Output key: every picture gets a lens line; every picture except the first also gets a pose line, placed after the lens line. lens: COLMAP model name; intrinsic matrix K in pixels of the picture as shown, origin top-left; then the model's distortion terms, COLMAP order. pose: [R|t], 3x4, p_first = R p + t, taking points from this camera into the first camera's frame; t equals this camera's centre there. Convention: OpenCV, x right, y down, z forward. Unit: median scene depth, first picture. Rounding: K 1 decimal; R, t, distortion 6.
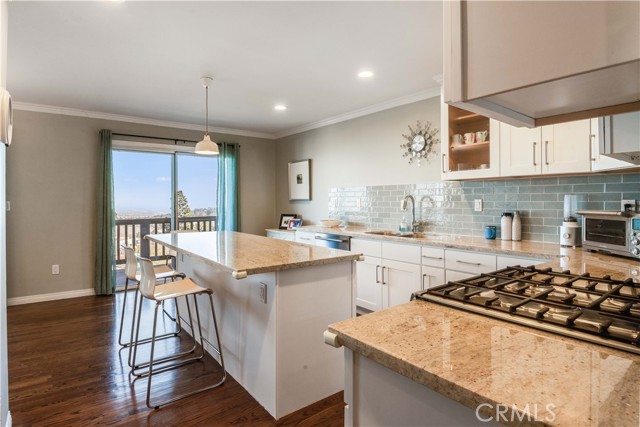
lens RADIAL K [[347.5, 0, 320.3], [0, 347.5, 209.9], [0, 0, 1]] dist [-0.025399, -0.000727]
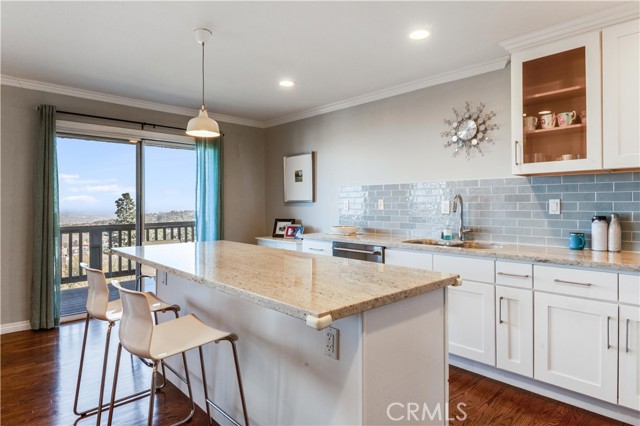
lens RADIAL K [[371.2, 0, 320.0], [0, 371.2, 209.5], [0, 0, 1]] dist [-0.002635, -0.000502]
pose [[0.995194, 0.000019, 0.097920, -0.131643], [0.001266, 0.999914, -0.013060, 0.002821], [-0.097912, 0.013121, 0.995109, 0.168226]]
